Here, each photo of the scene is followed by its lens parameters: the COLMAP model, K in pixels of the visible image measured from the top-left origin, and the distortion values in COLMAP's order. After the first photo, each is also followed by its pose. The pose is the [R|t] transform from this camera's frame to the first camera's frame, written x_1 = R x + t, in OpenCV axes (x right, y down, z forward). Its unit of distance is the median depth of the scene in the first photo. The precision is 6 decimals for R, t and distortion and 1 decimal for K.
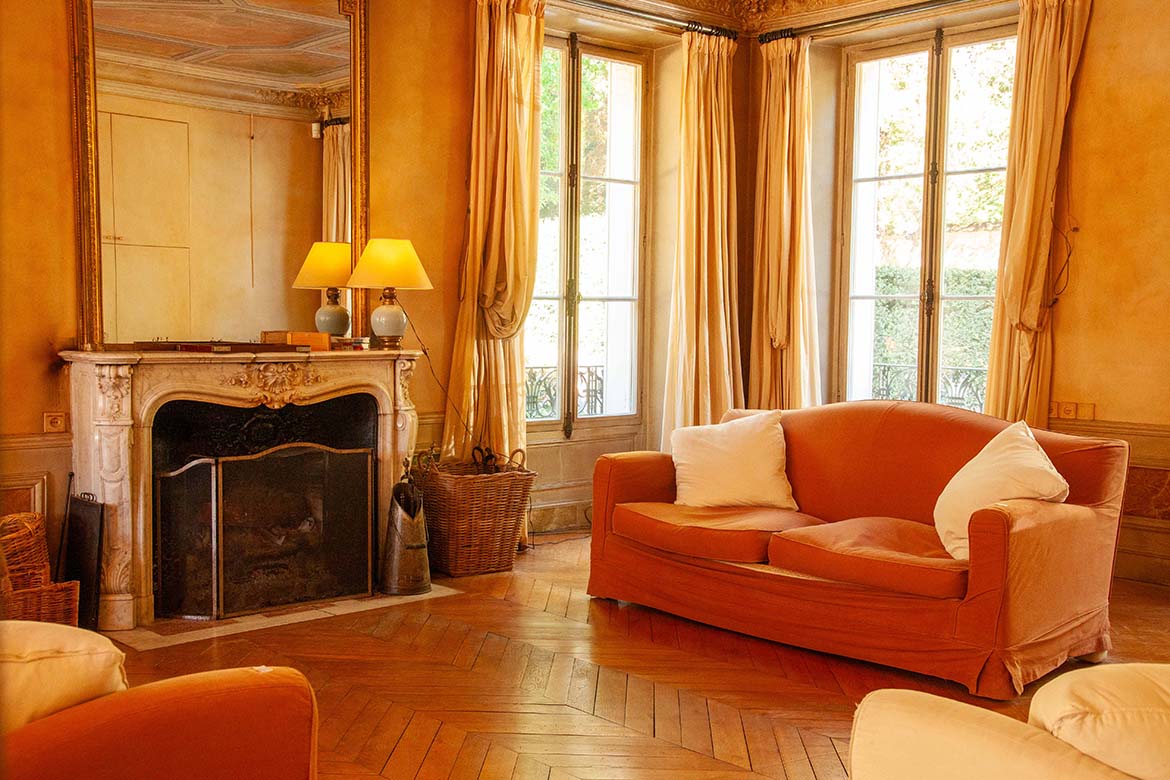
lens RADIAL K [[1231.3, 0, 586.6], [0, 1231.3, 398.4], [0, 0, 1]] dist [-0.006991, 0.196748]
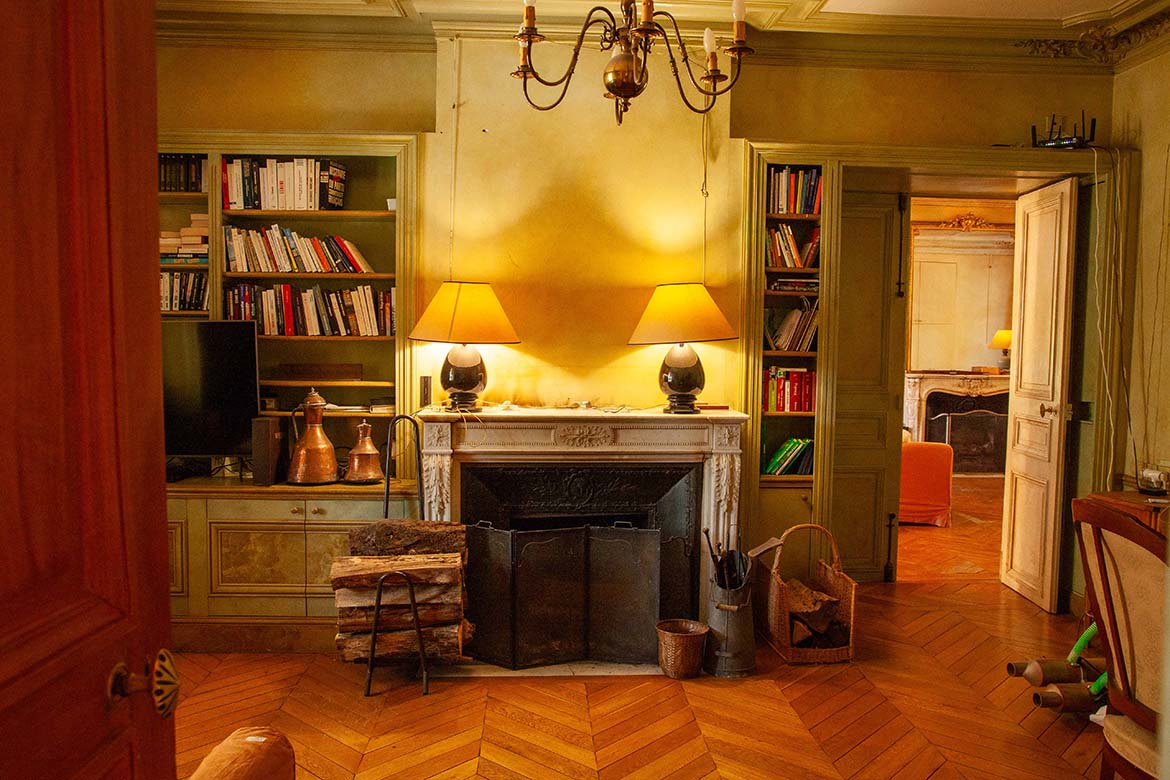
lens RADIAL K [[993.2, 0, 584.8], [0, 993.2, 394.6], [0, 0, 1]] dist [-0.017310, -0.004368]
pose [[0.769675, 0.033818, -0.637539, 0.411914], [-0.049092, 0.998774, -0.006286, 0.052710], [0.636545, 0.036136, 0.770392, -1.039980]]
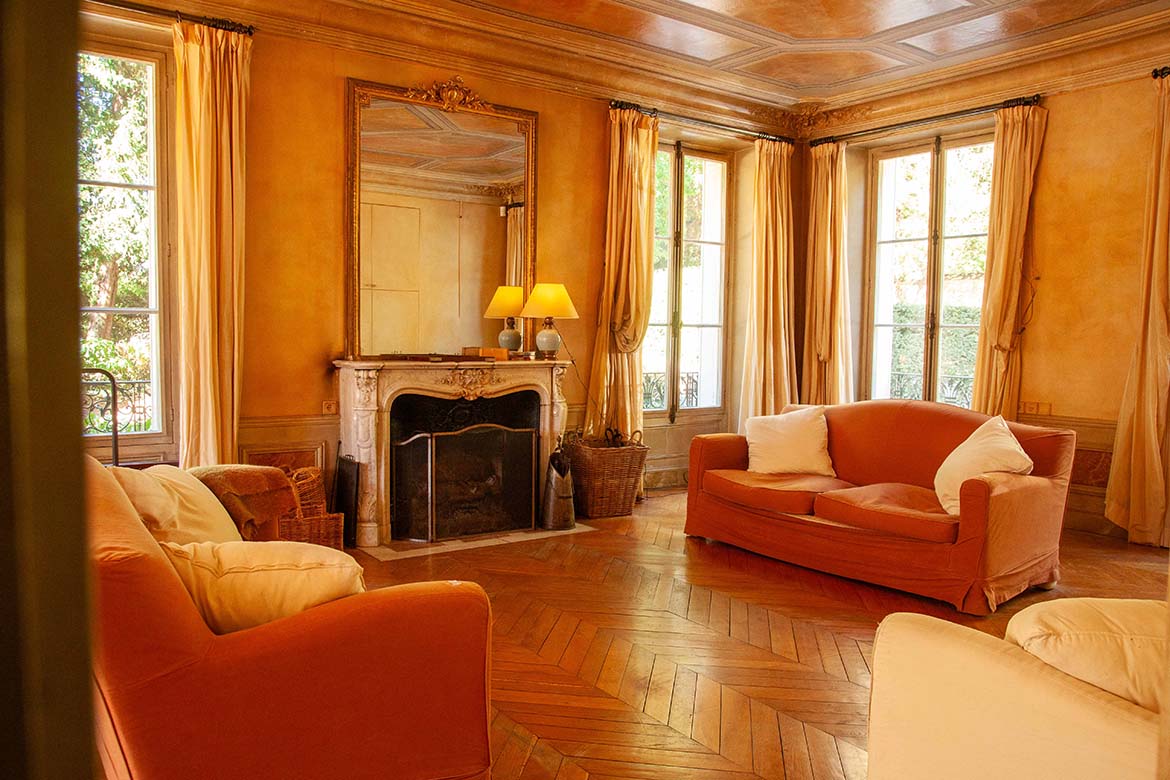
lens RADIAL K [[847.6, 0, 578.8], [0, 847.6, 396.3], [0, 0, 1]] dist [-0.122422, 0.092672]
pose [[0.991896, 0.011677, -0.126514, 0.001146], [-0.011306, 0.999929, 0.003650, -0.001372], [0.126548, -0.002190, 0.991958, 0.019432]]
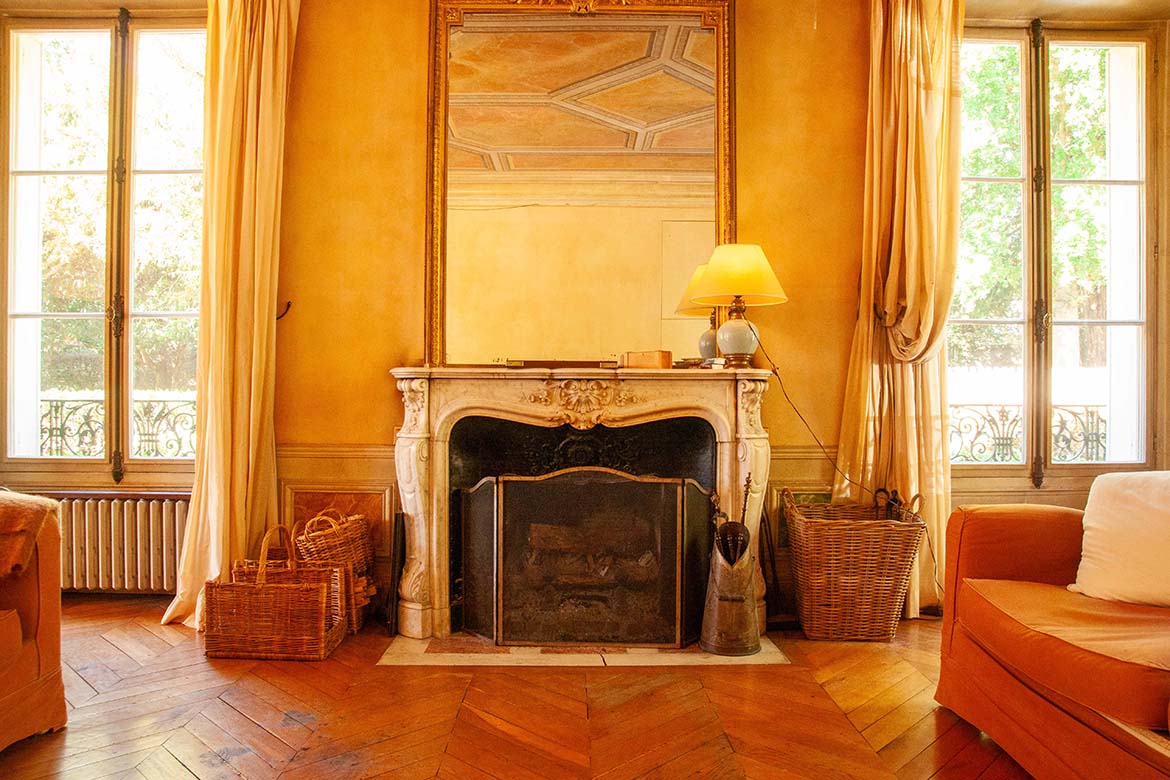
lens RADIAL K [[830.6, 0, 585.0], [0, 830.6, 390.0], [0, 0, 1]] dist [-0.123576, 0.098437]
pose [[0.748182, -0.013266, -0.663361, 0.155586], [-0.038730, 0.997222, -0.063626, 0.017237], [0.662362, 0.073296, 0.745590, 0.490815]]
